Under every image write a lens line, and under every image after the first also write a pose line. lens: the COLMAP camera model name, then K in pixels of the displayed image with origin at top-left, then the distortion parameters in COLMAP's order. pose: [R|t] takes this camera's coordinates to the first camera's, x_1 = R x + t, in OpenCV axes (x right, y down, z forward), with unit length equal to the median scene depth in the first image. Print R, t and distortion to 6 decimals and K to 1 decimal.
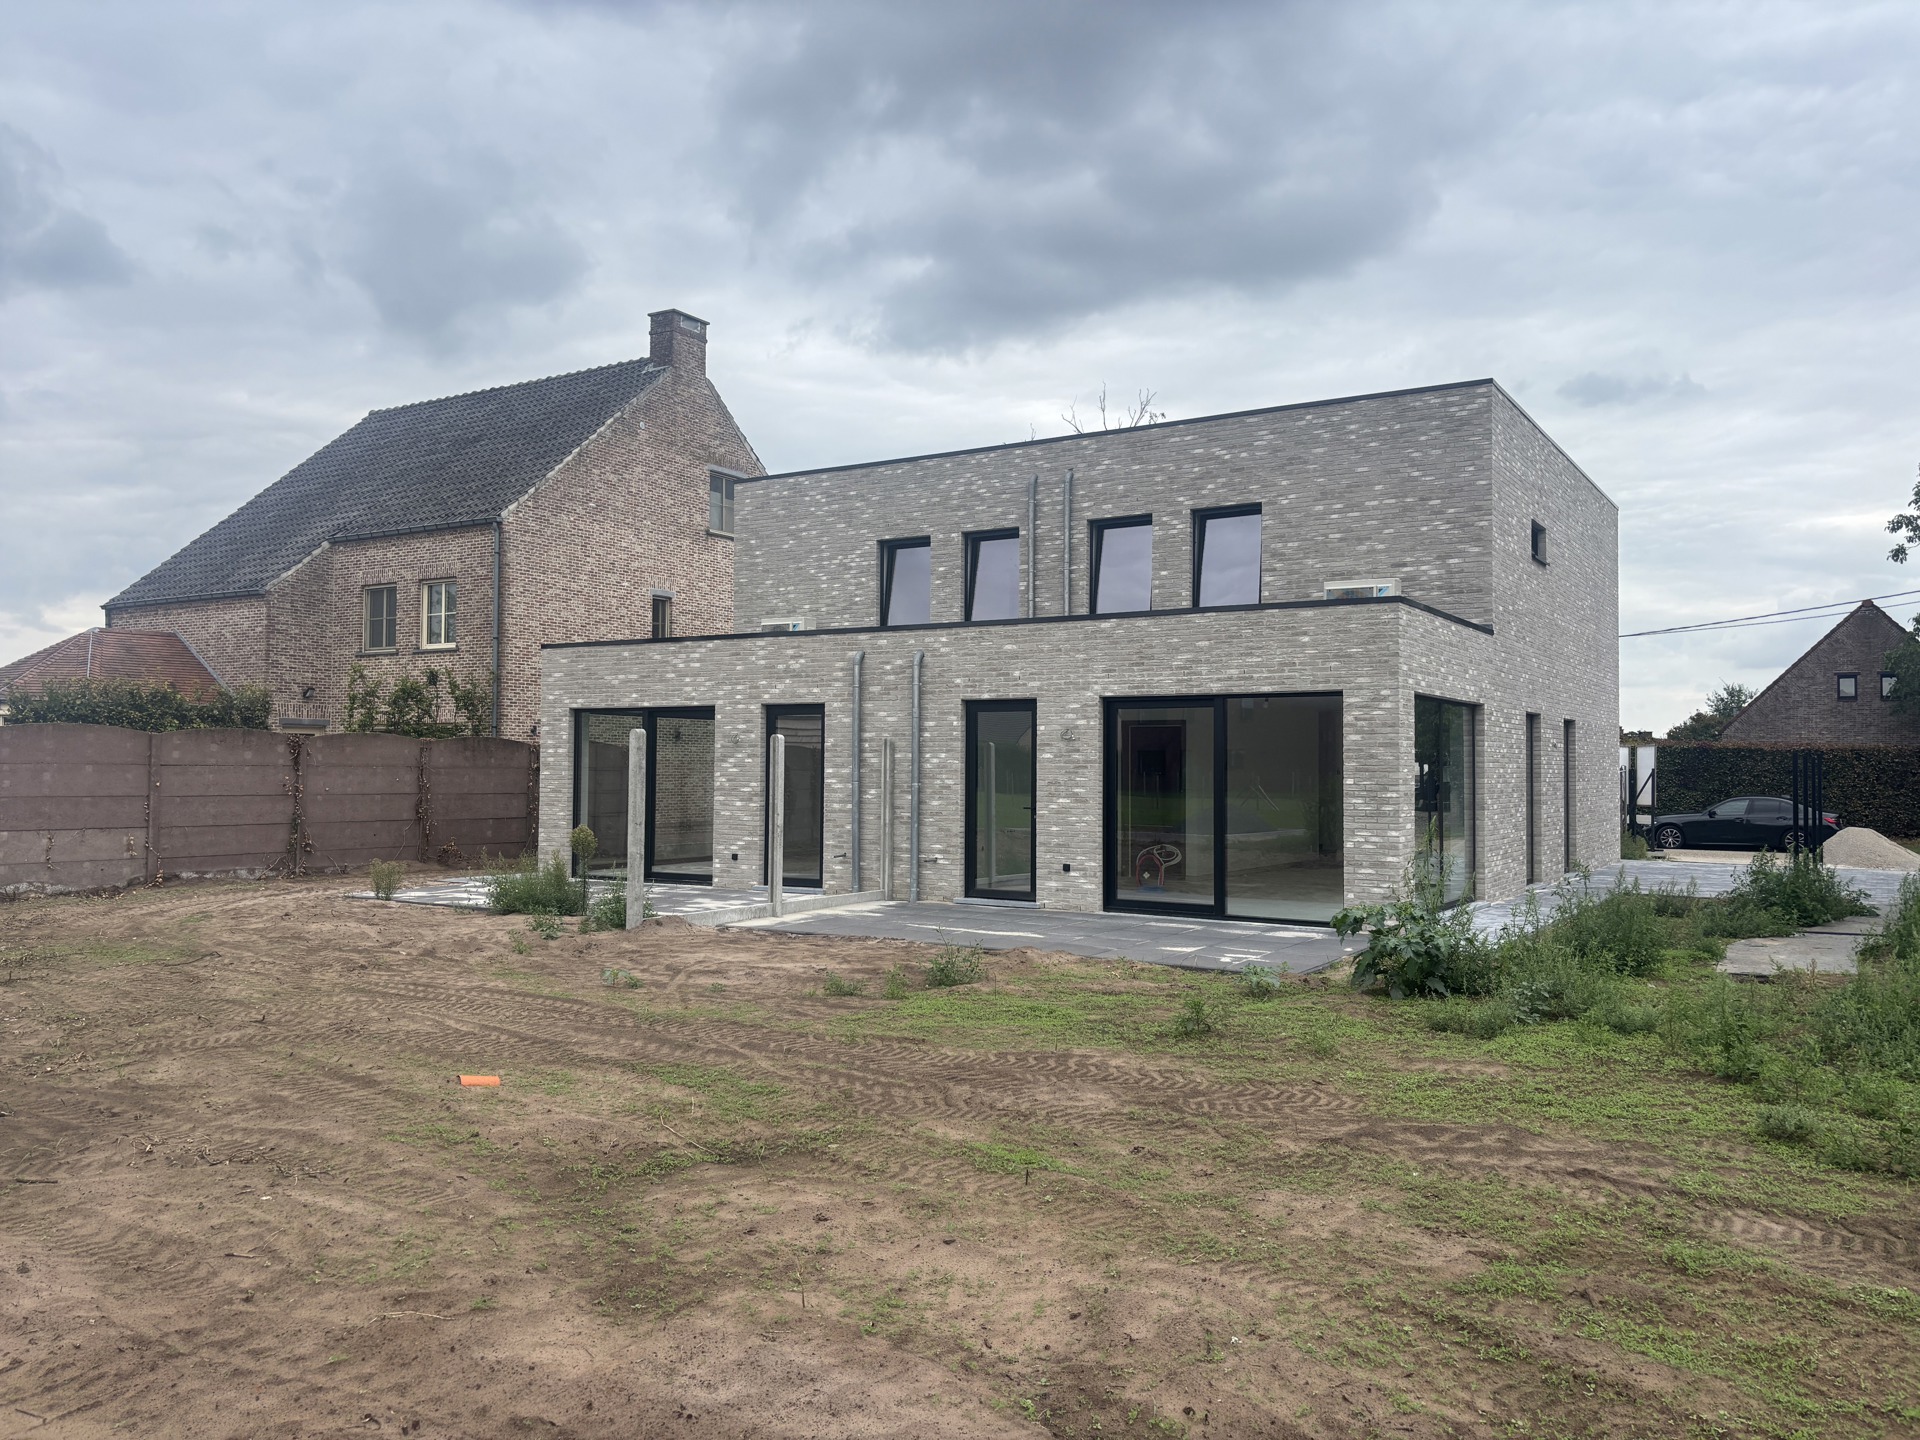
lens RADIAL K [[1454.1, 0, 982.2], [0, 1454.1, 672.5], [0, 0, 1]] dist [0.058644, -0.042690]
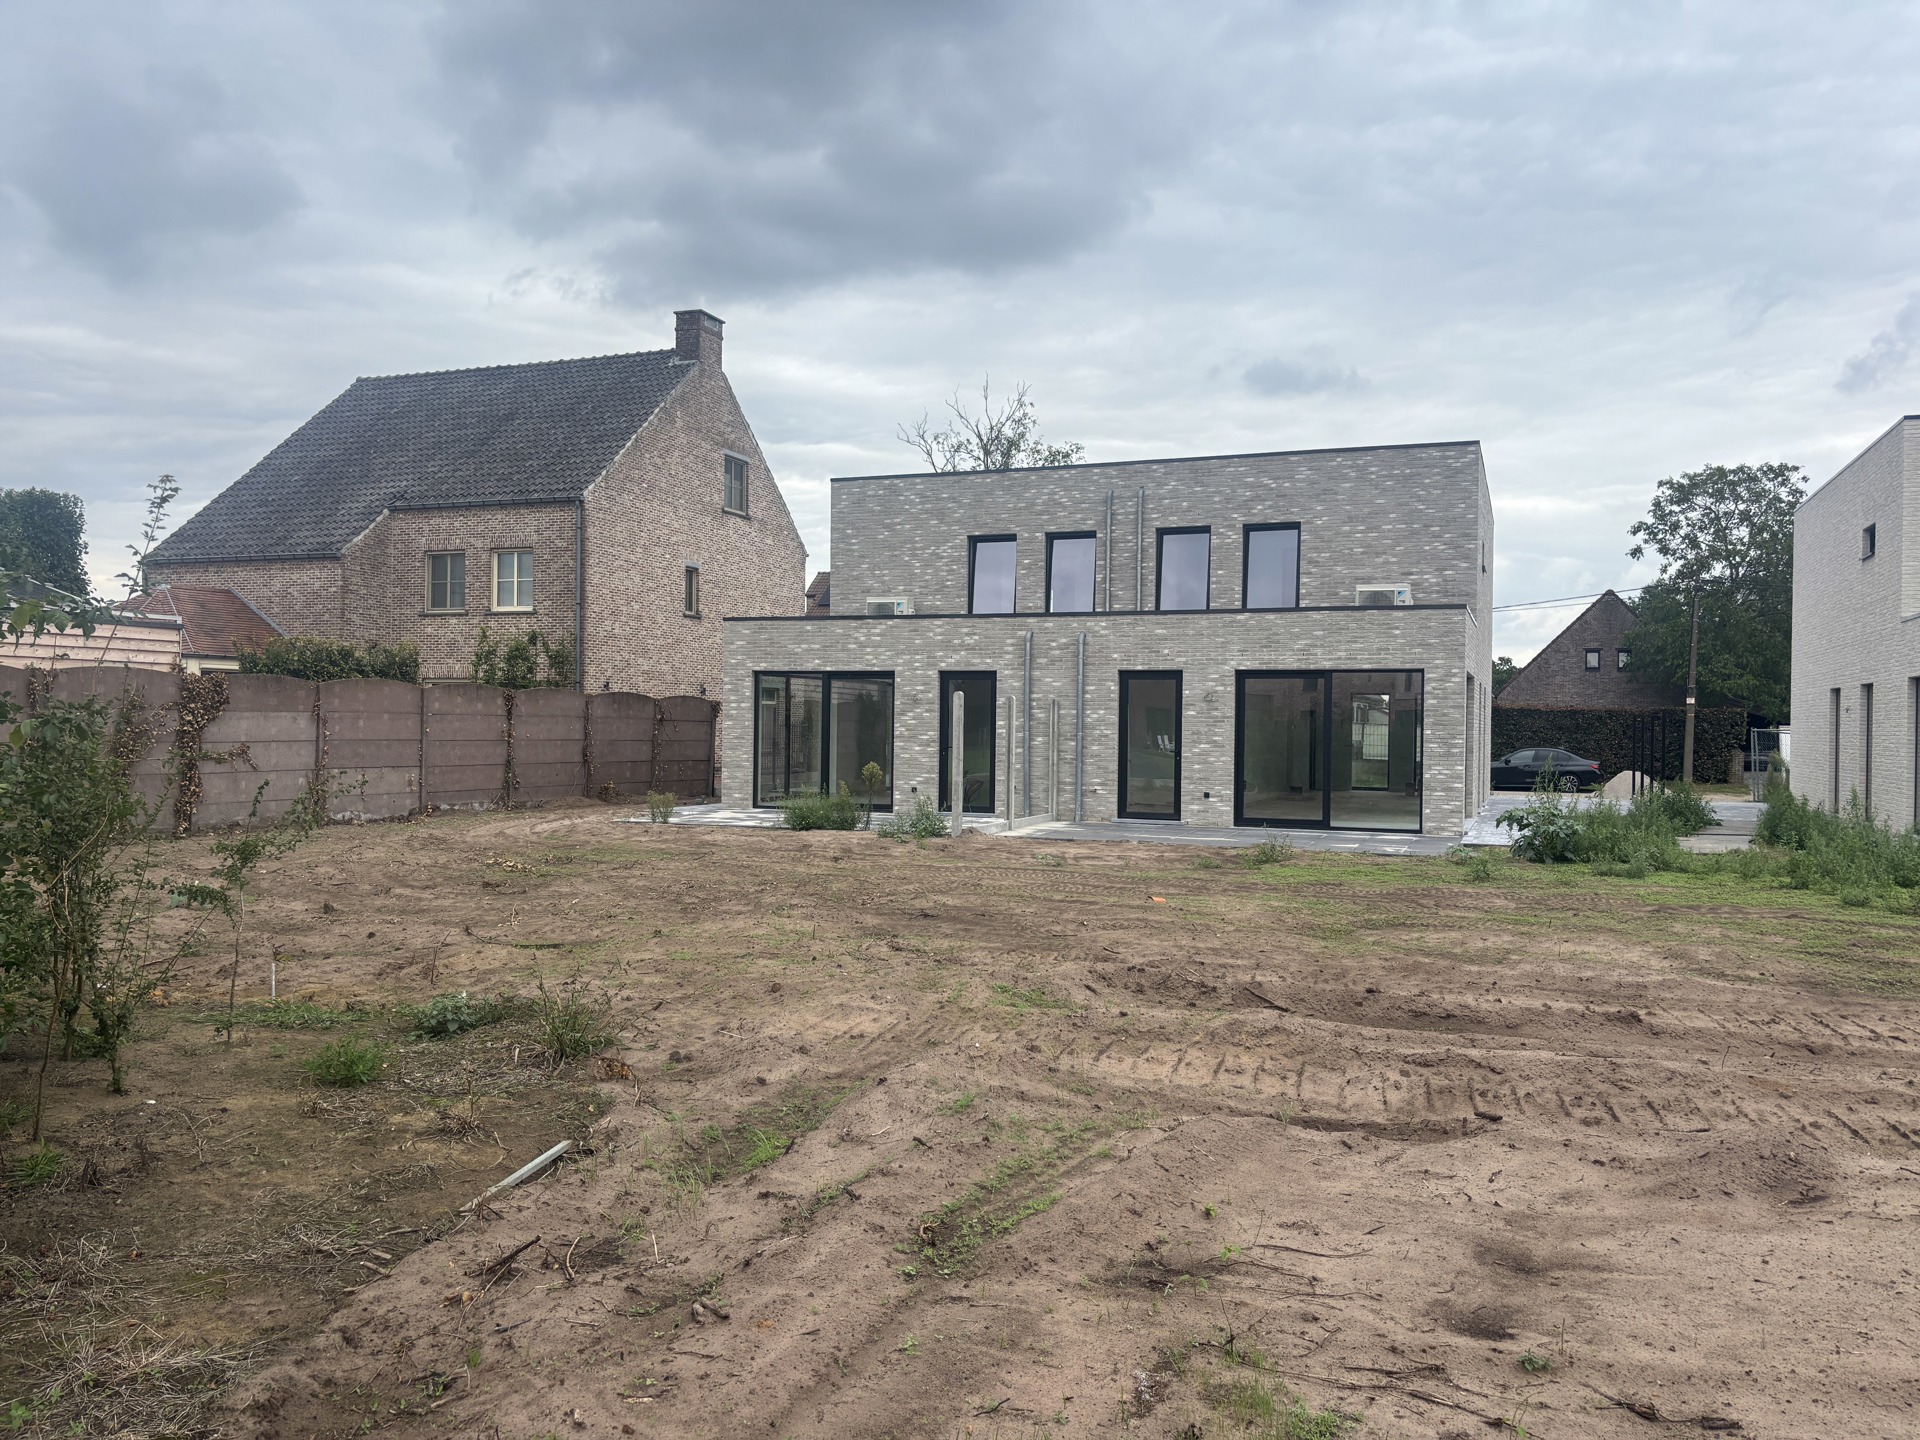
lens RADIAL K [[1454.1, 0, 970.3], [0, 1454.1, 714.0], [0, 0, 1]] dist [0.058644, -0.042690]
pose [[0.976184, 0.006341, 0.216851, -0.362881], [-0.019488, 0.998095, 0.058542, -0.013557], [-0.216066, -0.061374, 0.974448, -0.221592]]
